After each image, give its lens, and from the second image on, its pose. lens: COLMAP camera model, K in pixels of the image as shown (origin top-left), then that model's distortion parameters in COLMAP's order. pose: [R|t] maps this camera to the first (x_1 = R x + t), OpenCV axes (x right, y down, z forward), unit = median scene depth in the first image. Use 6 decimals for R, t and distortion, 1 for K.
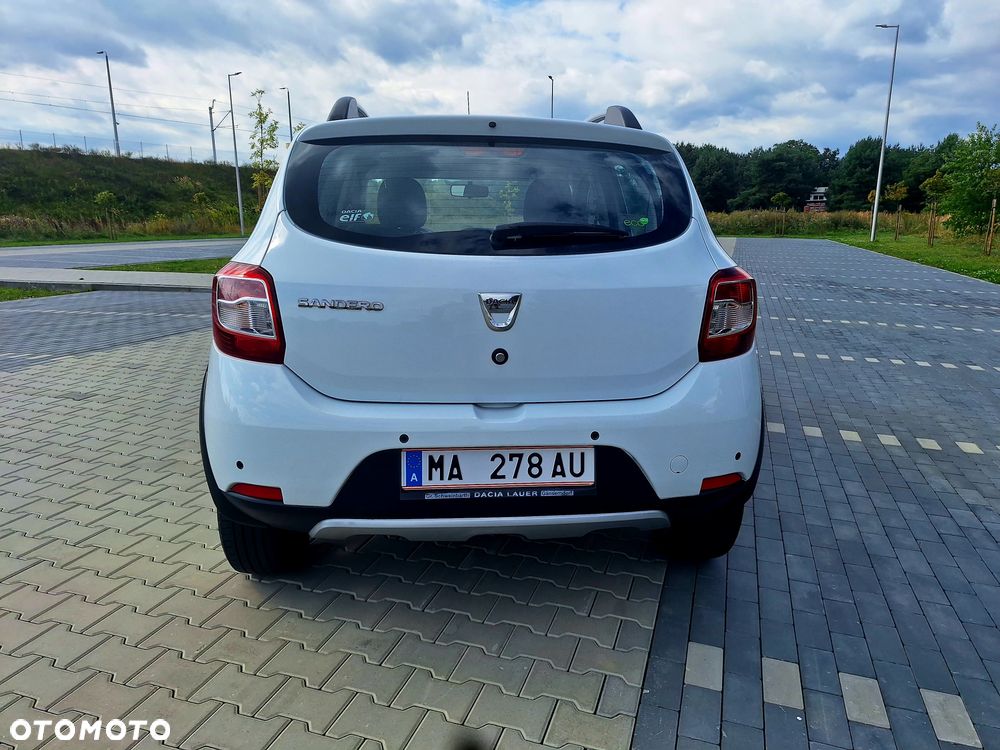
lens RADIAL K [[694.2, 0, 508.0], [0, 694.2, 373.2], [0, 0, 1]] dist [0.050882, -0.053854]
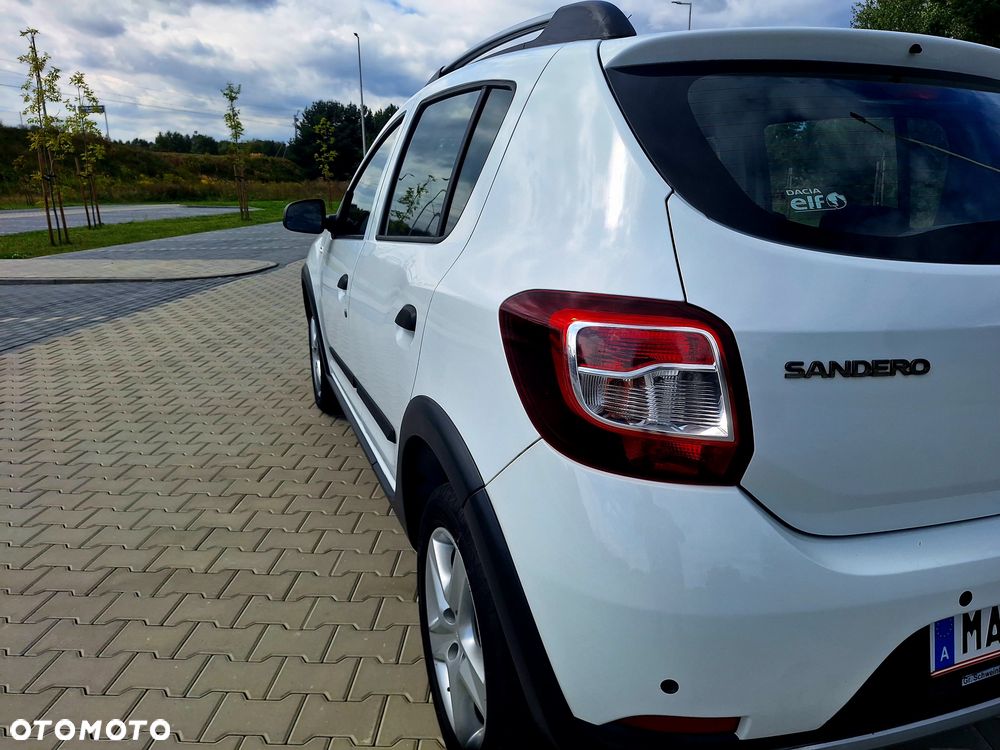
lens RADIAL K [[700.4, 0, 502.7], [0, 700.4, 363.8], [0, 0, 1]] dist [-0.002027, 0.002751]
pose [[0.962421, -0.070253, 0.262315, -0.623414], [0.061524, 0.997248, 0.041356, -0.137036], [-0.264499, -0.023664, 0.964096, 0.539379]]
